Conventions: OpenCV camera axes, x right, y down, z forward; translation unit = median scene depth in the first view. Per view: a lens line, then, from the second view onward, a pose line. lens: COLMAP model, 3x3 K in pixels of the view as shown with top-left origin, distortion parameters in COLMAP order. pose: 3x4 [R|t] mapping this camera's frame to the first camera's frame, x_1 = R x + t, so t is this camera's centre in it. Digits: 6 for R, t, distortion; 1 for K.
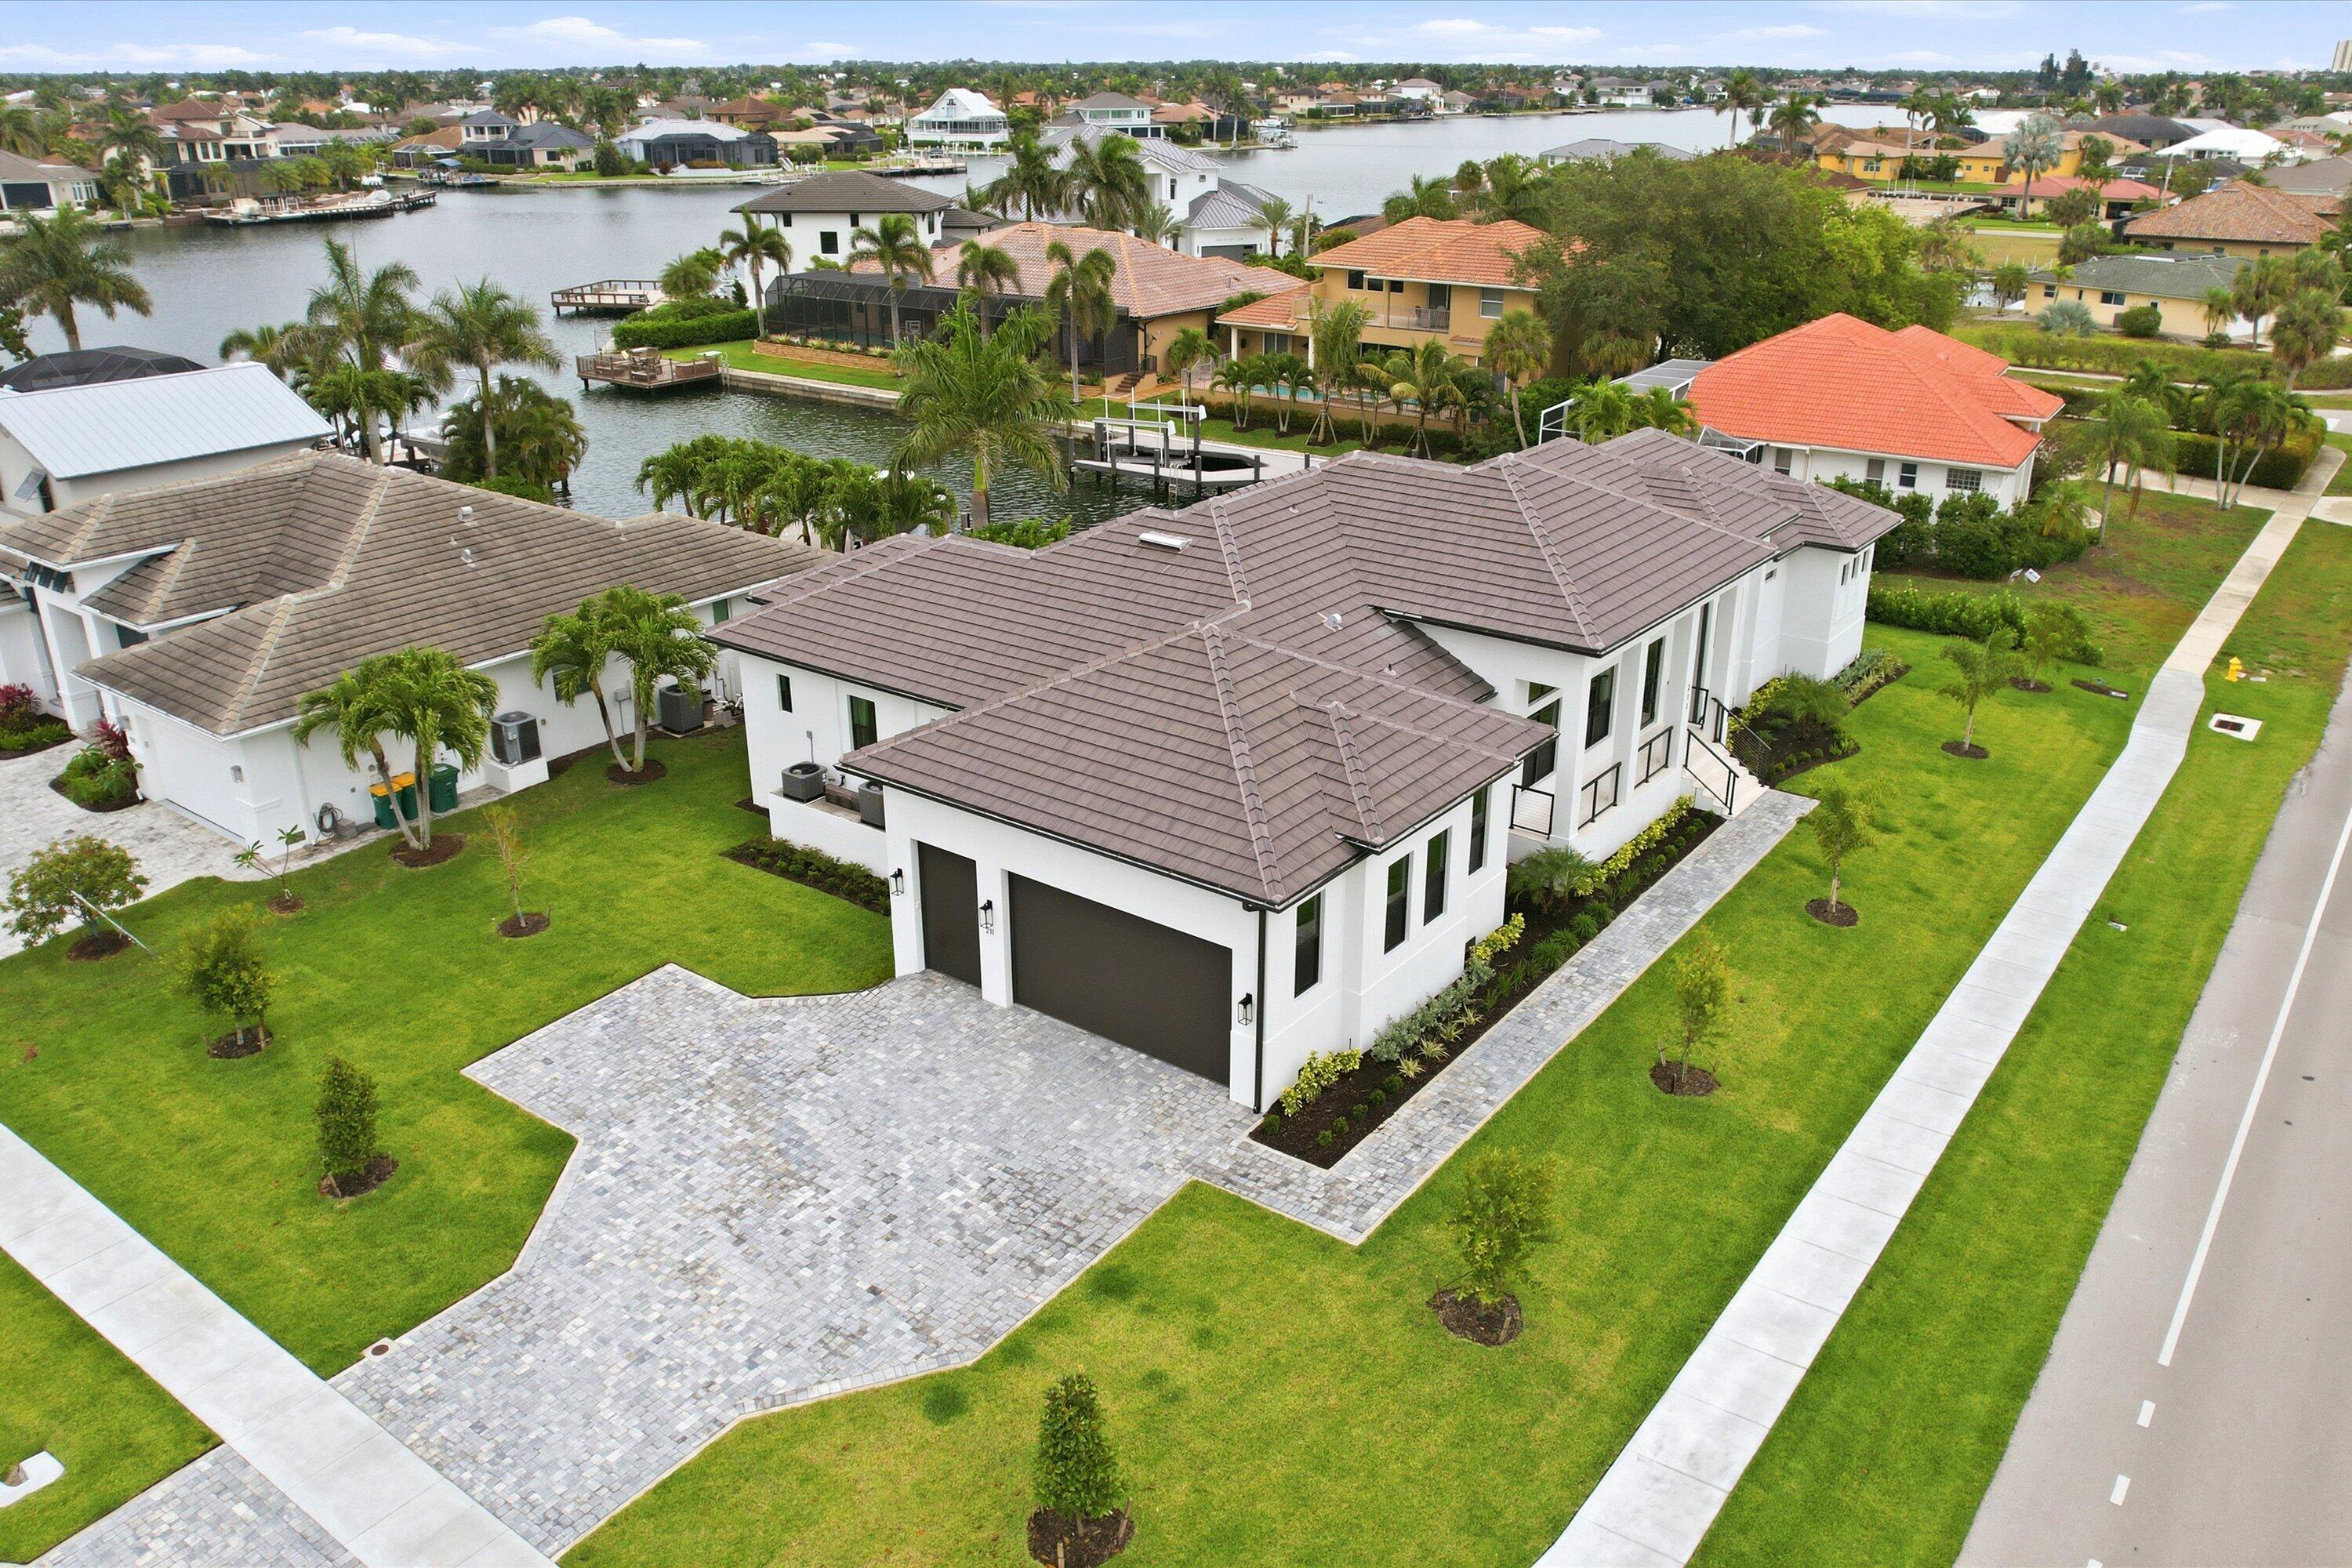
lens RADIAL K [[1779.5, 0, 1177.9], [0, 1779.5, 785.3], [0, 0, 1]] dist [-0.064701, 0.042944]
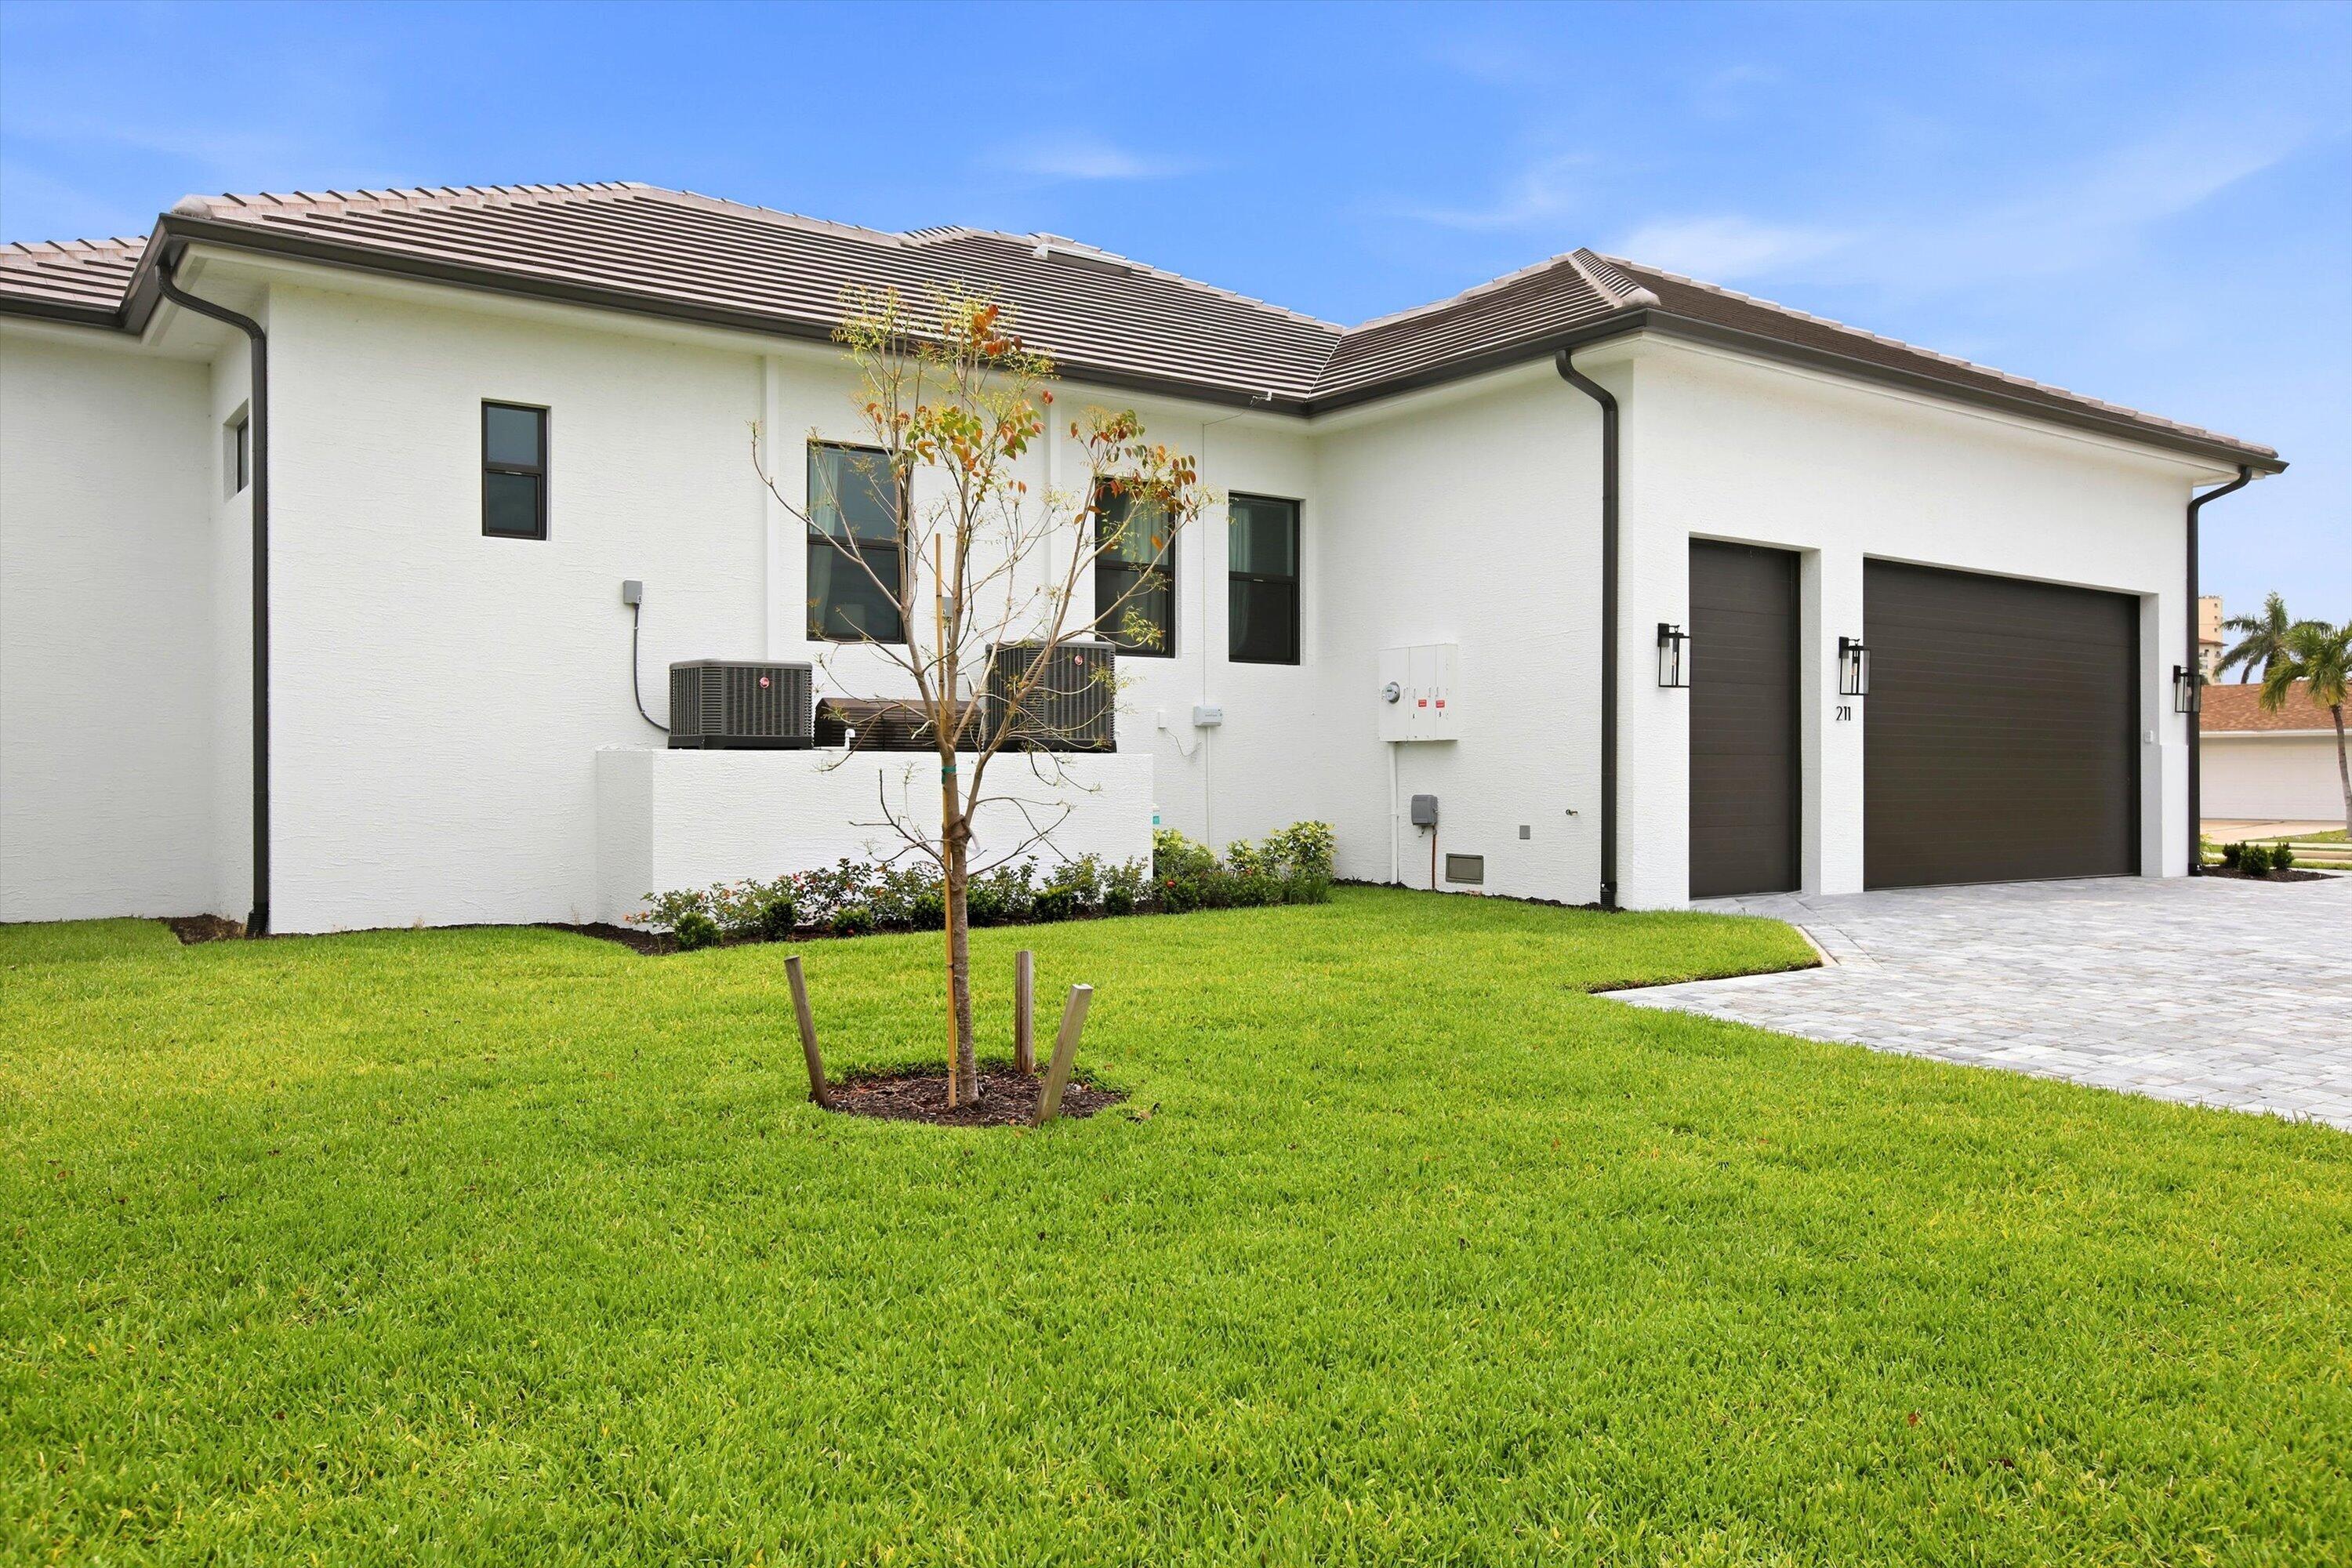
lens RADIAL K [[1779.5, 0, 1174.7], [0, 1779.5, 786.4], [0, 0, 1]] dist [-0.064701, 0.042944]
pose [[0.315543, 0.004298, 0.948902, -0.492745], [0.361658, 0.923967, -0.124449, 0.079991], [-0.877289, 0.382447, 0.289997, 0.868771]]
